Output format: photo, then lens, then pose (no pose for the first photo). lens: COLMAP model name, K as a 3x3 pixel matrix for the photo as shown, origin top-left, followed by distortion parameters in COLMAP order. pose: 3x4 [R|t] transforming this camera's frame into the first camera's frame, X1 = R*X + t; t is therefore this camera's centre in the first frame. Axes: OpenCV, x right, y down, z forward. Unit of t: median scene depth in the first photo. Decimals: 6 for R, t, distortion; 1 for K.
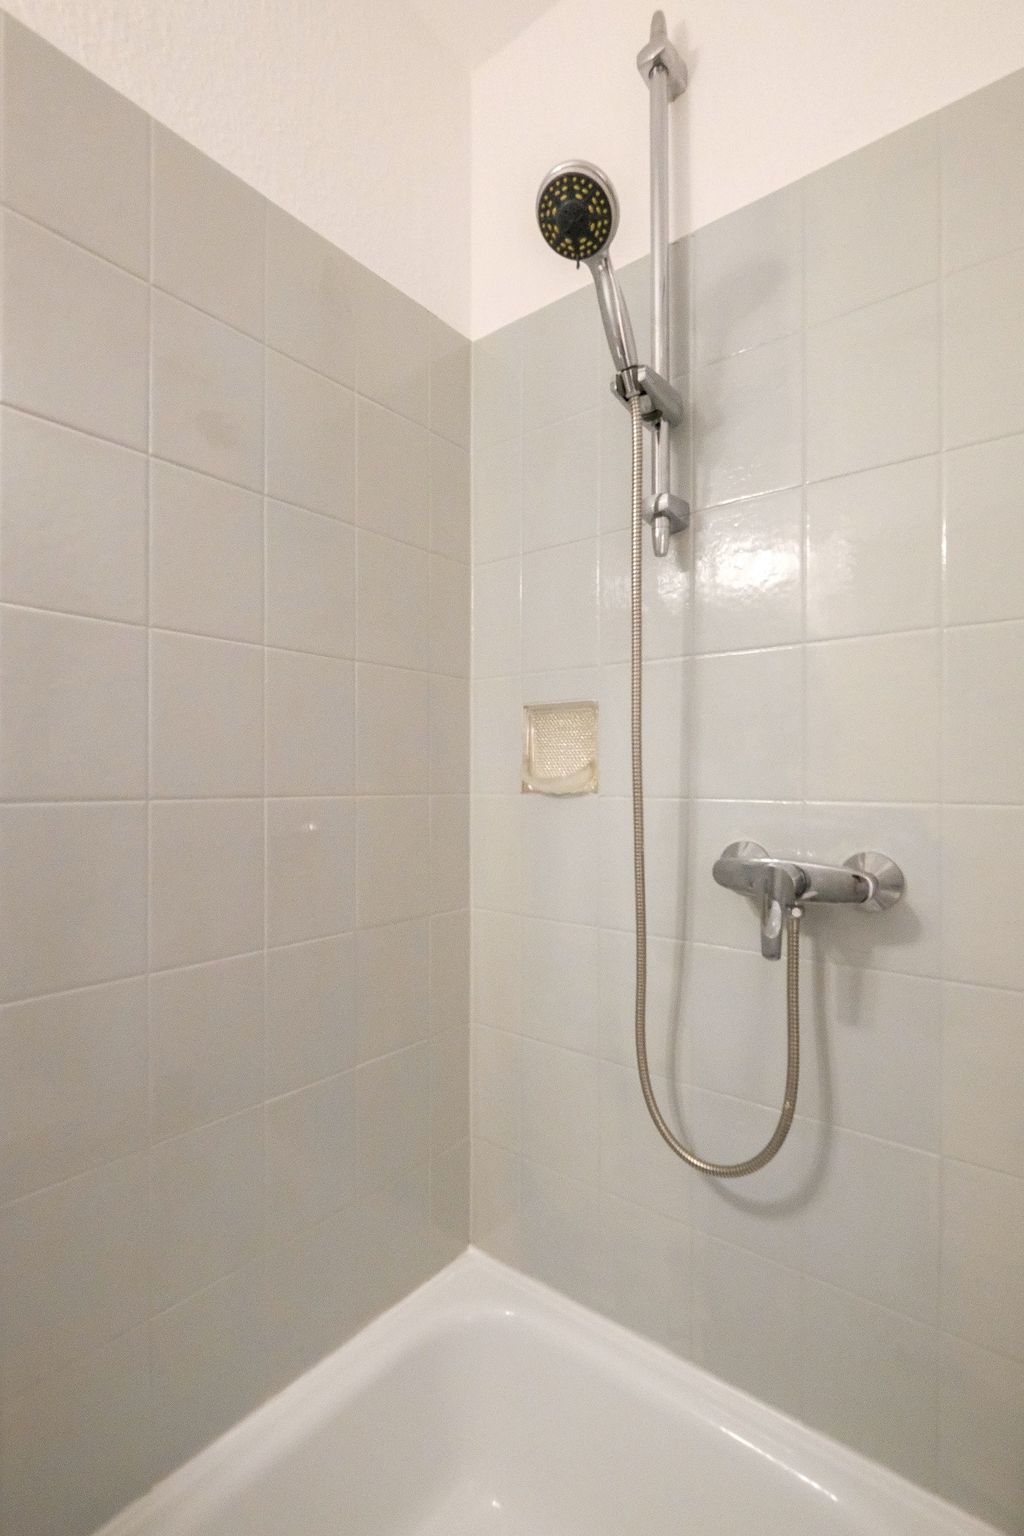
lens RADIAL K [[674.4, 0, 493.1], [0, 674.4, 775.6], [0, 0, 1]] dist [-0.006649, 0.003929]
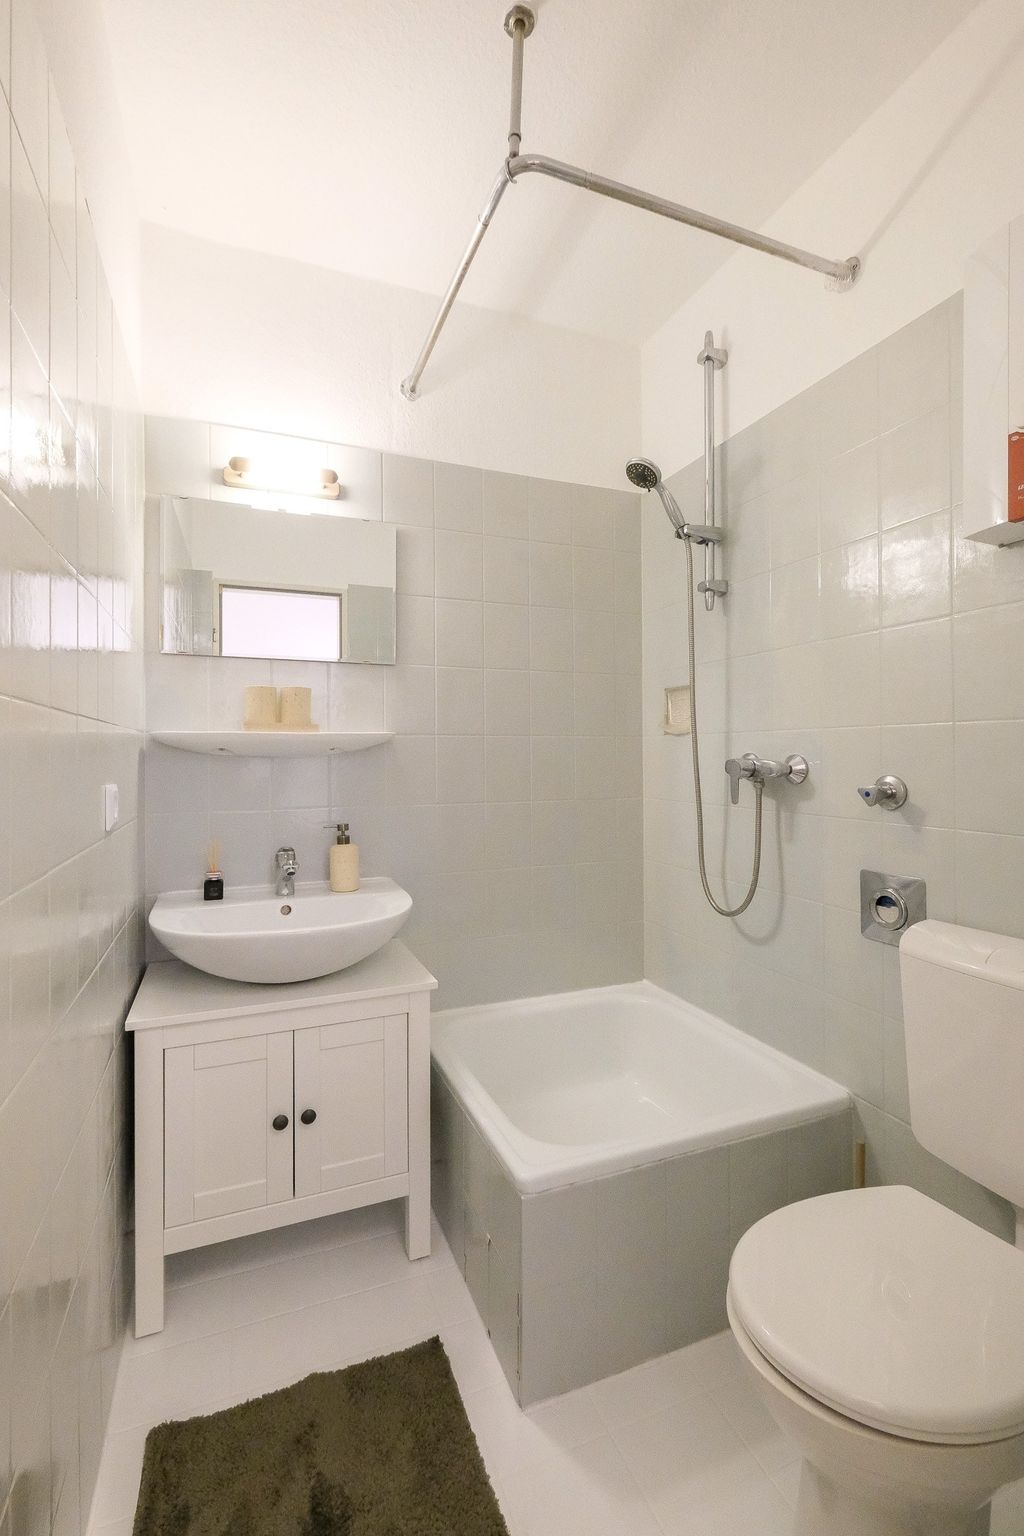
lens RADIAL K [[674.4, 0, 508.5], [0, 674.4, 756.1], [0, 0, 1]] dist [-0.006649, 0.003929]
pose [[0.869556, -0.008079, -0.493767, 0.715312], [0.009604, 0.999954, 0.000552, 0.095637], [0.493740, -0.005222, 0.869594, -1.022729]]
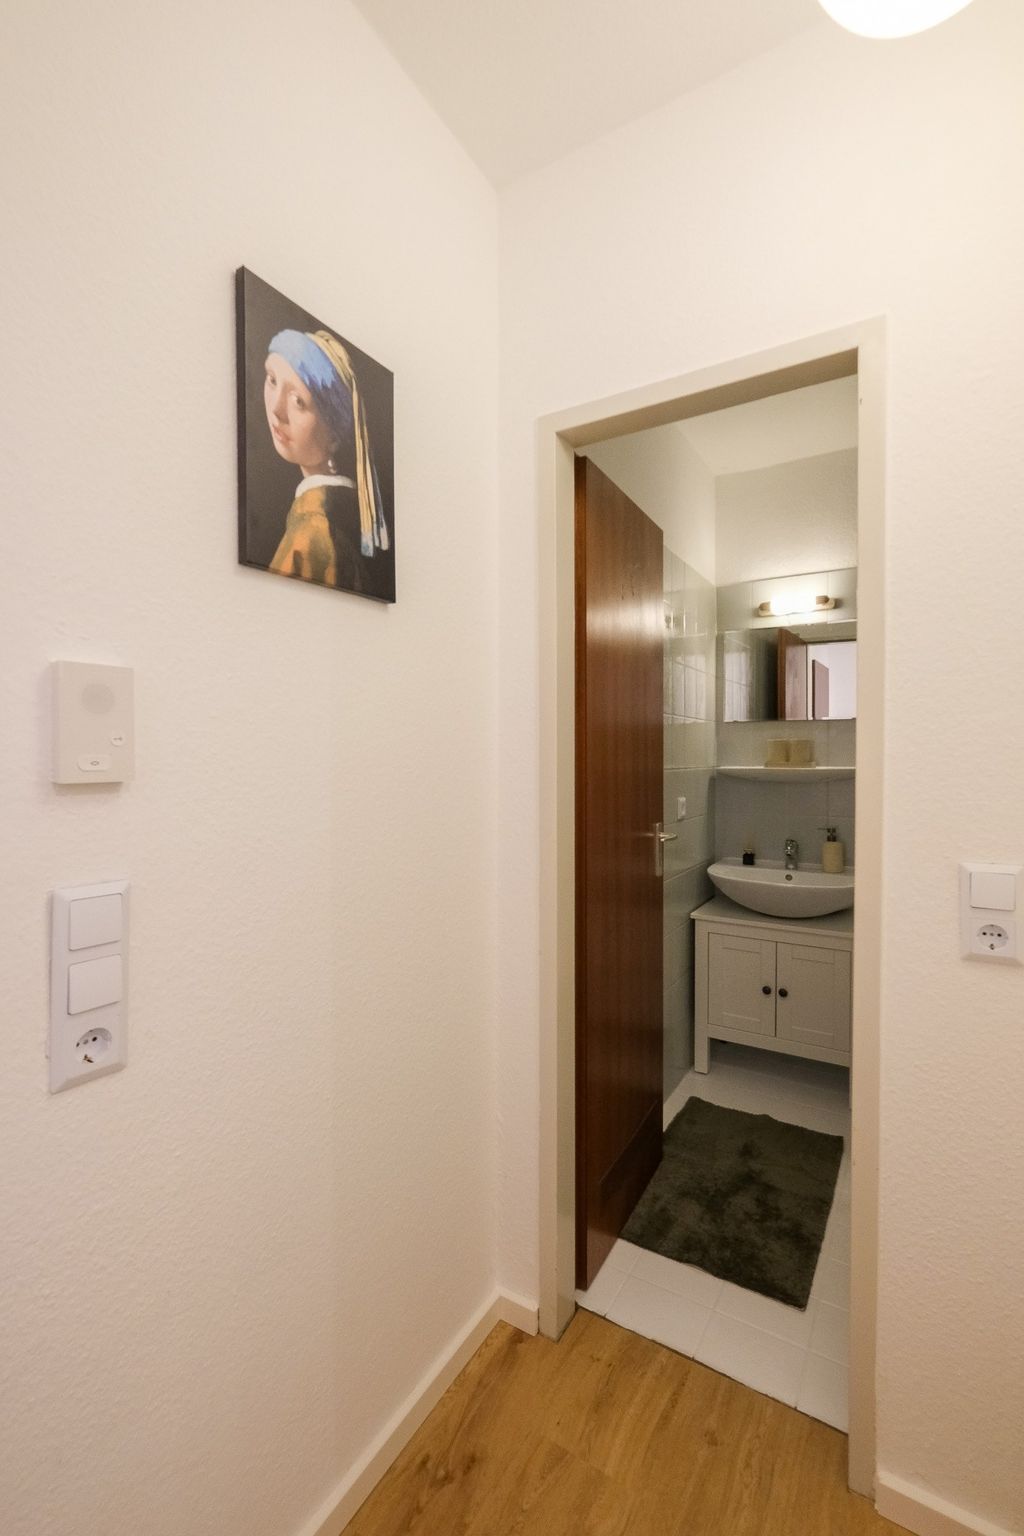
lens RADIAL K [[674.4, 0, 496.0], [0, 674.4, 773.5], [0, 0, 1]] dist [-0.006649, 0.003929]
pose [[0.095457, 0.011750, -0.995364, 2.087955], [0.008604, 0.999883, 0.012629, 0.003137], [0.995396, -0.009770, 0.095345, -1.292517]]
